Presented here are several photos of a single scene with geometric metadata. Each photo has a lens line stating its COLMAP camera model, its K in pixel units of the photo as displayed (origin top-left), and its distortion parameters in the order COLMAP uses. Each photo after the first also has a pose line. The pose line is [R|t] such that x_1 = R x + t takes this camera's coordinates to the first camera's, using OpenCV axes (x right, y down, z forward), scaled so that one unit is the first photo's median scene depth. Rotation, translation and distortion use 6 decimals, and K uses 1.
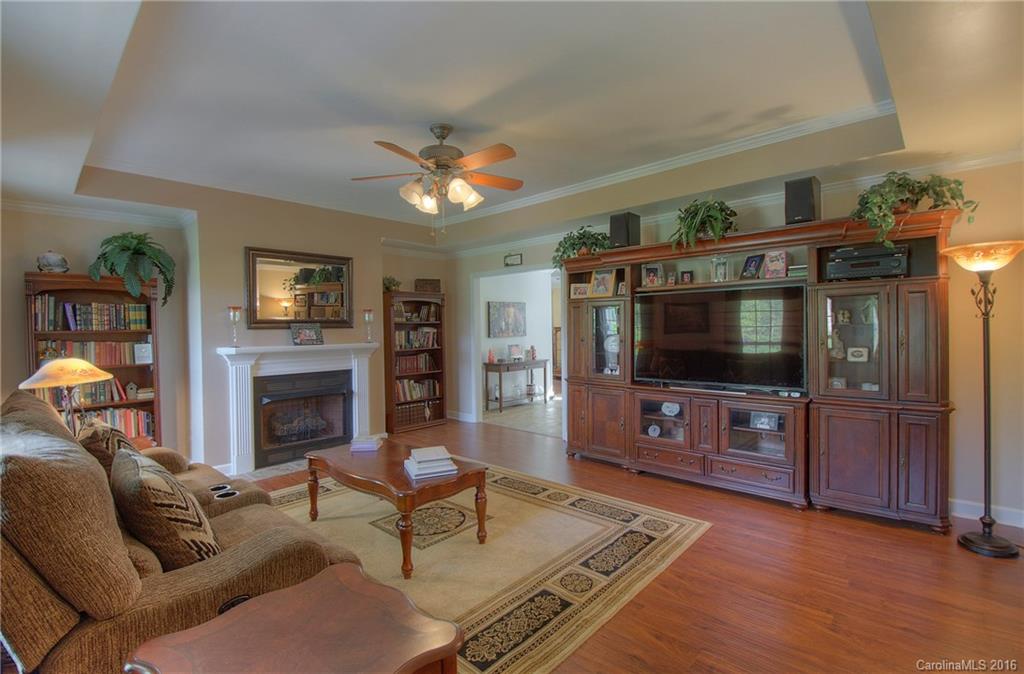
lens RADIAL K [[466.6, 0, 508.6], [0, 466.6, 333.0], [0, 0, 1]] dist [0.001128, -0.000147]
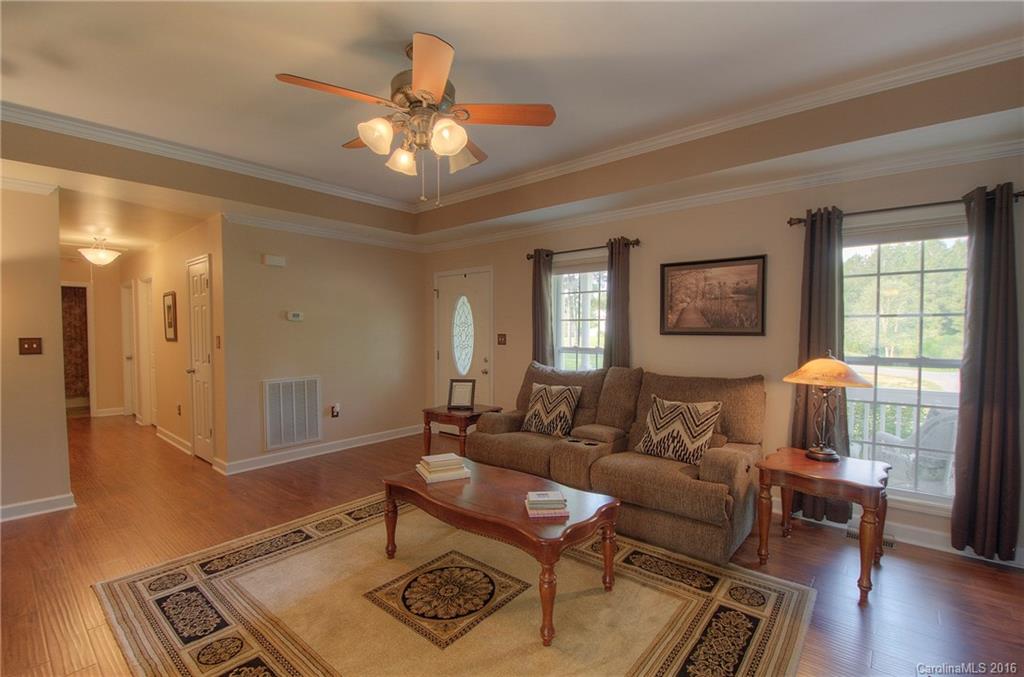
lens RADIAL K [[458.5, 0, 515.8], [0, 458.5, 344.6], [0, 0, 1]] dist [-0.001938, -0.001006]
pose [[-0.997879, 0.016301, -0.063028, -0.184820], [0.013489, 0.998906, 0.044772, -0.019328], [0.063689, 0.043827, -0.997007, 1.371925]]
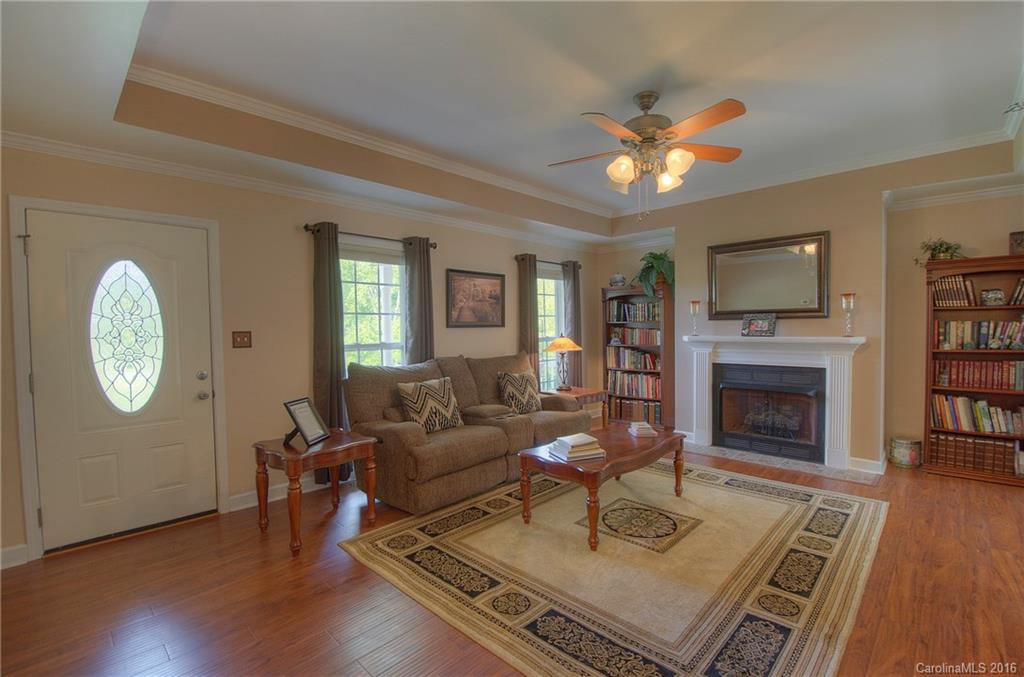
lens RADIAL K [[452.8, 0, 518.5], [0, 452.8, 344.1], [0, 0, 1]] dist [0.001792, 0.000231]
pose [[-0.001883, 0.052096, -0.998640, 0.594055], [0.004308, 0.998633, 0.052087, -0.010586], [0.999989, -0.004205, -0.002105, 0.601929]]
